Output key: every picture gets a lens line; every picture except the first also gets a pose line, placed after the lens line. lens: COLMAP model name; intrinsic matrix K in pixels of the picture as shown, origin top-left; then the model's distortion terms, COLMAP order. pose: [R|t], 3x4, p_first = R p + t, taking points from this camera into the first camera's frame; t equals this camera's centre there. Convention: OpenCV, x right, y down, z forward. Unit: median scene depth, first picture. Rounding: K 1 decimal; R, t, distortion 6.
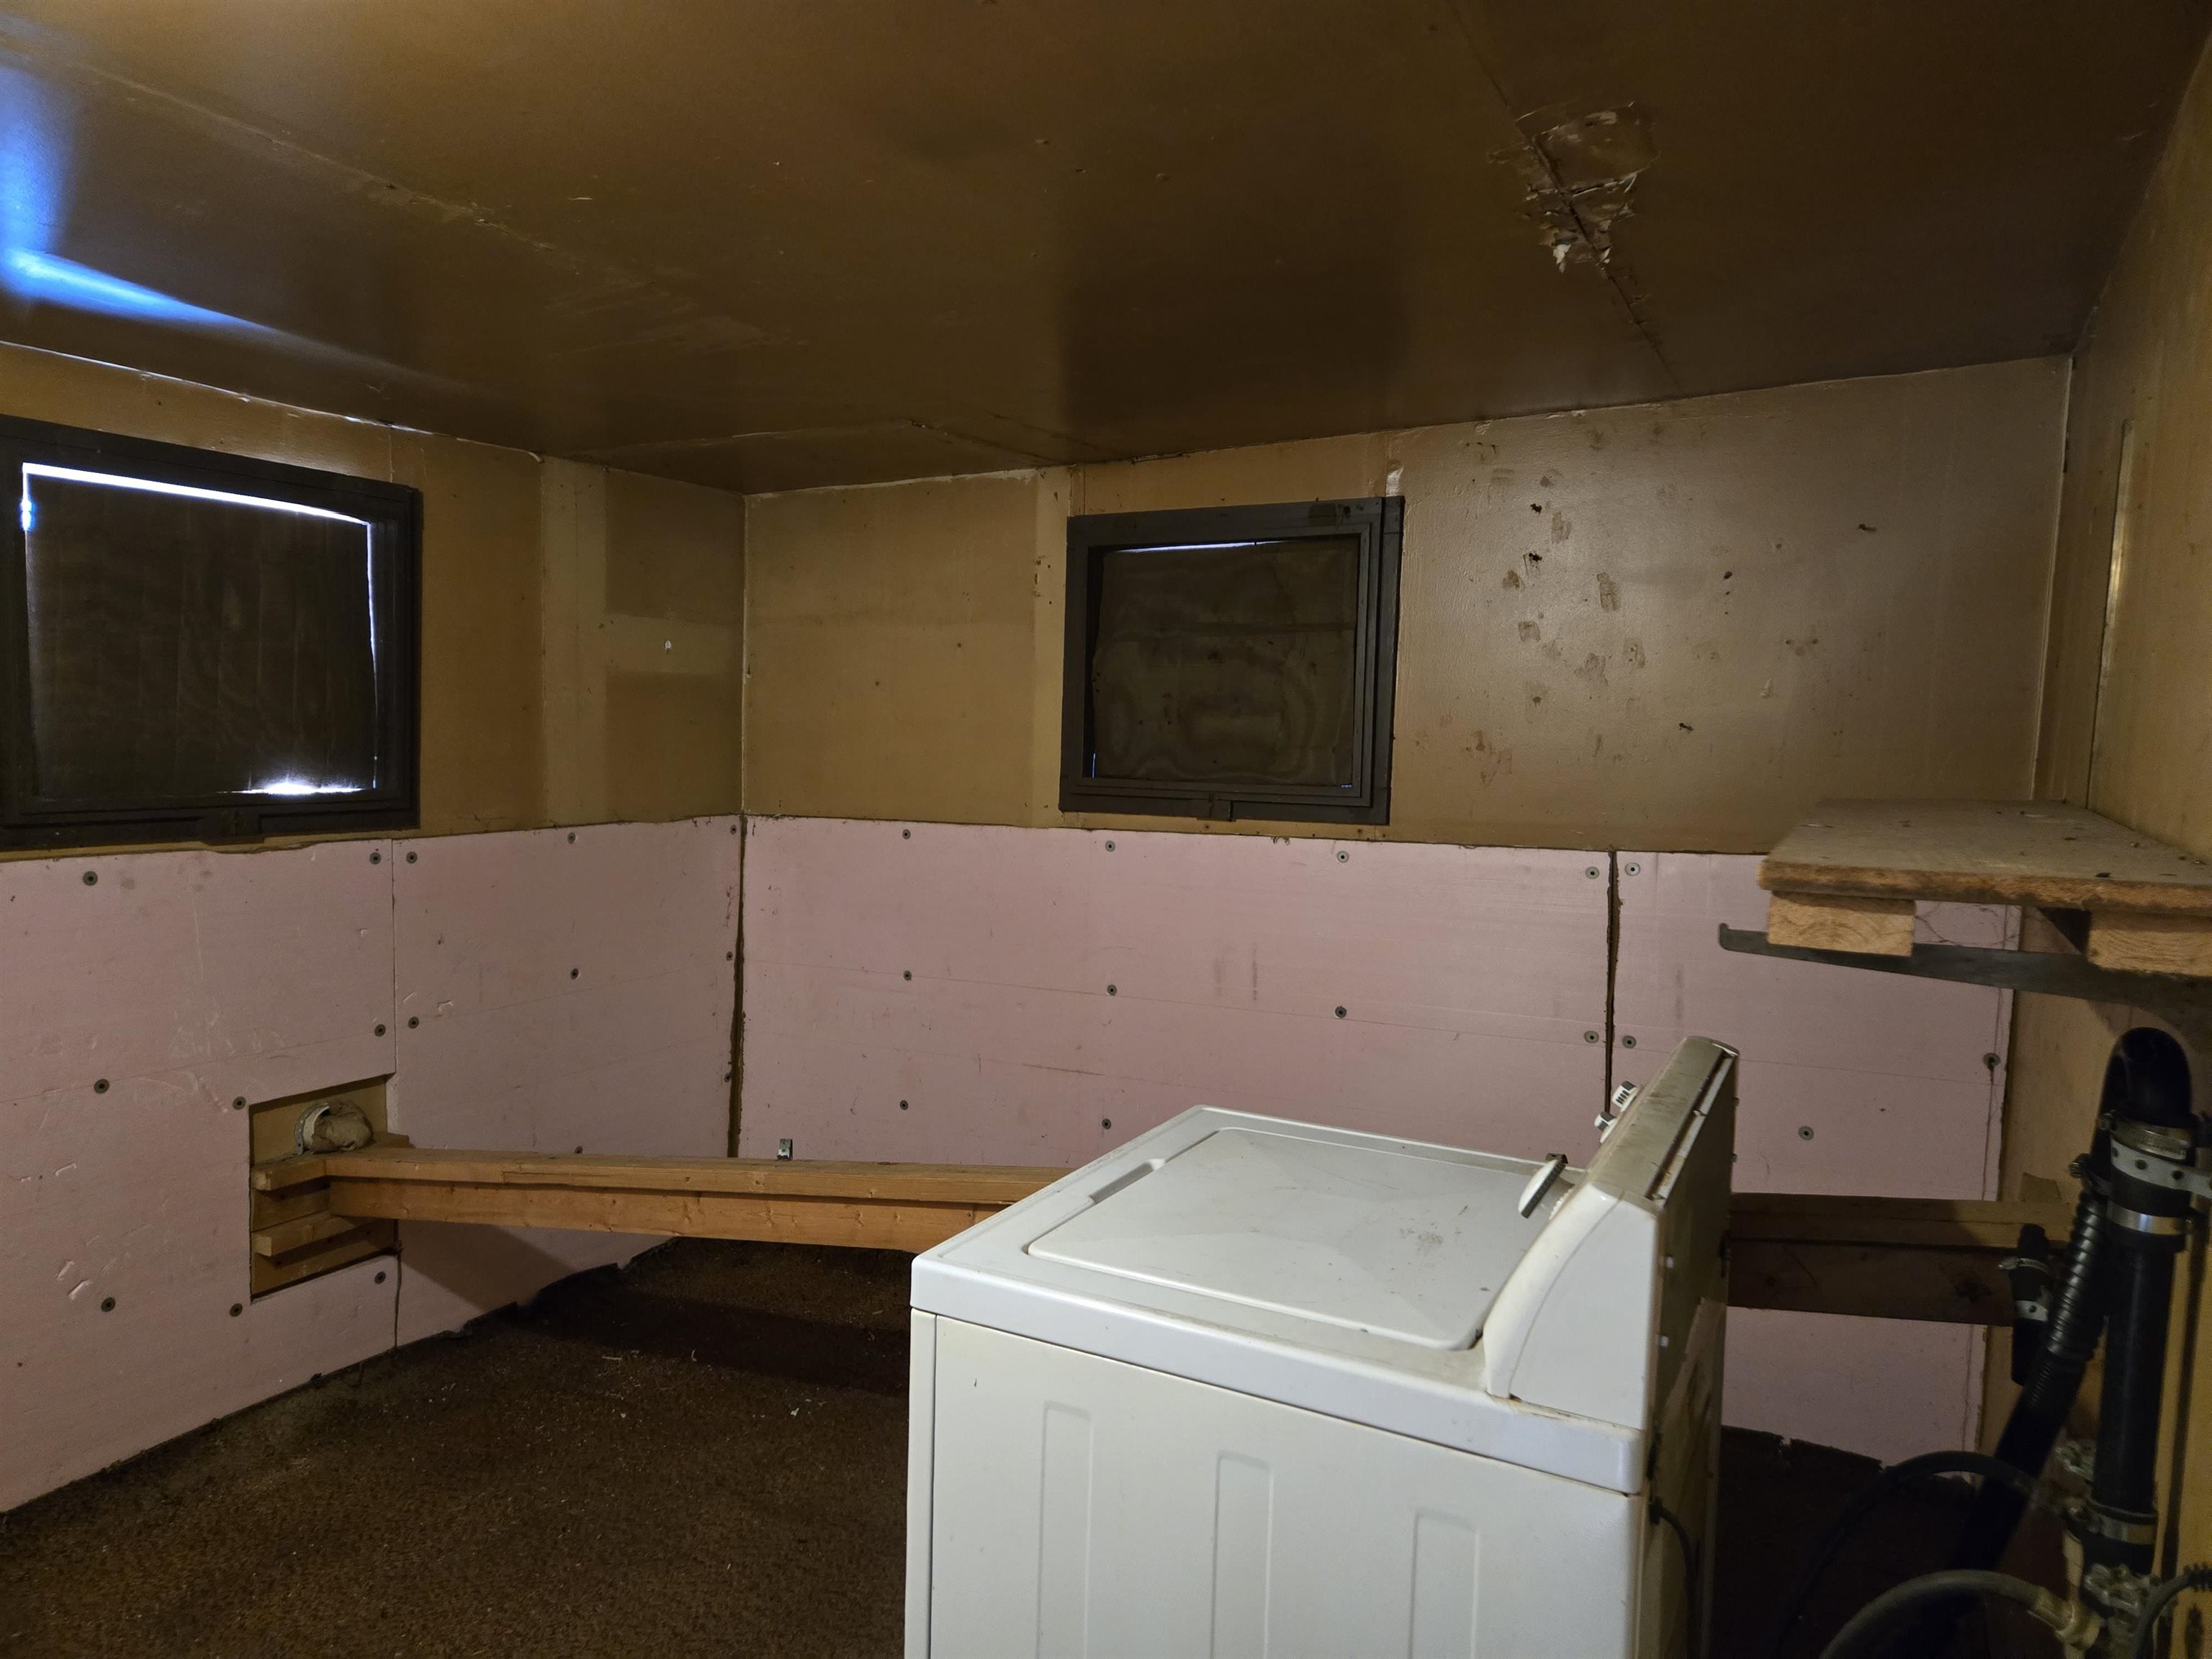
lens RADIAL K [[1462.1, 0, 1127.4], [0, 1462.1, 800.8], [0, 0, 1]] dist [0.071713, -0.069887]
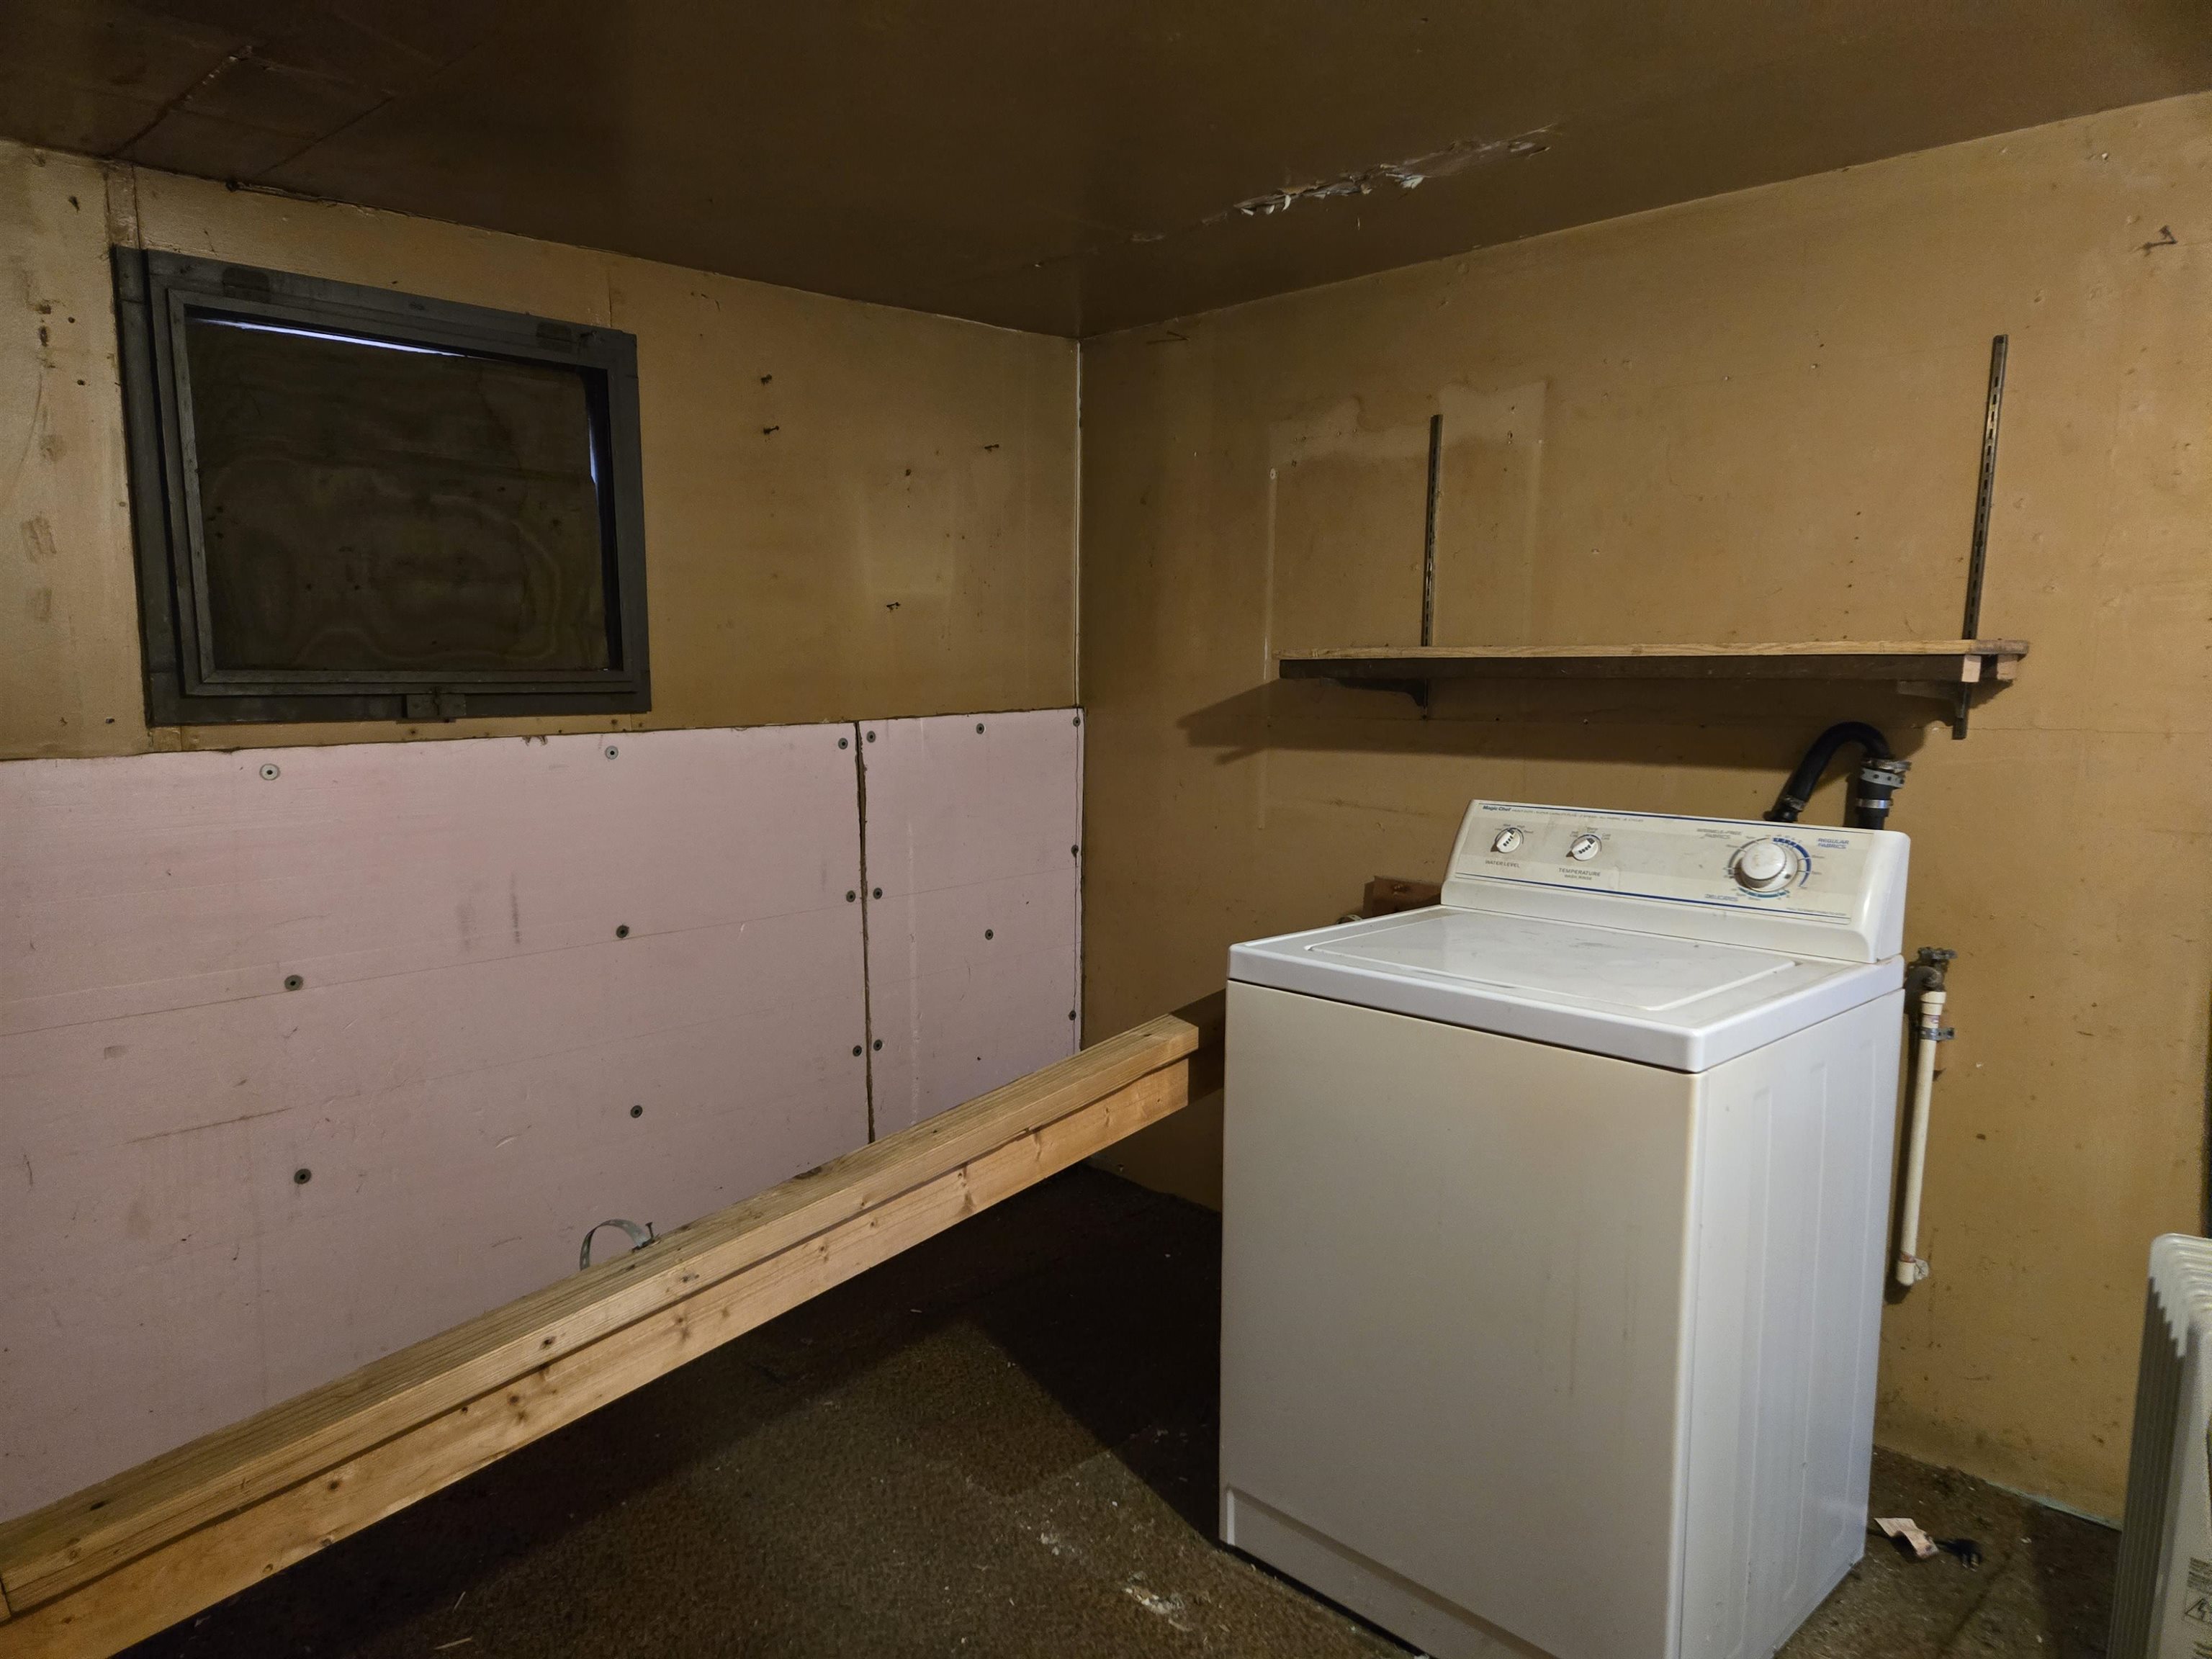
lens RADIAL K [[1462.1, 0, 1127.4], [0, 1462.1, 800.8], [0, 0, 1]] dist [0.071713, -0.069887]
pose [[0.289696, -0.114015, 0.950303, -0.585177], [0.041878, 0.993439, 0.106424, -0.012932], [-0.956202, 0.008966, 0.292570, 0.456627]]
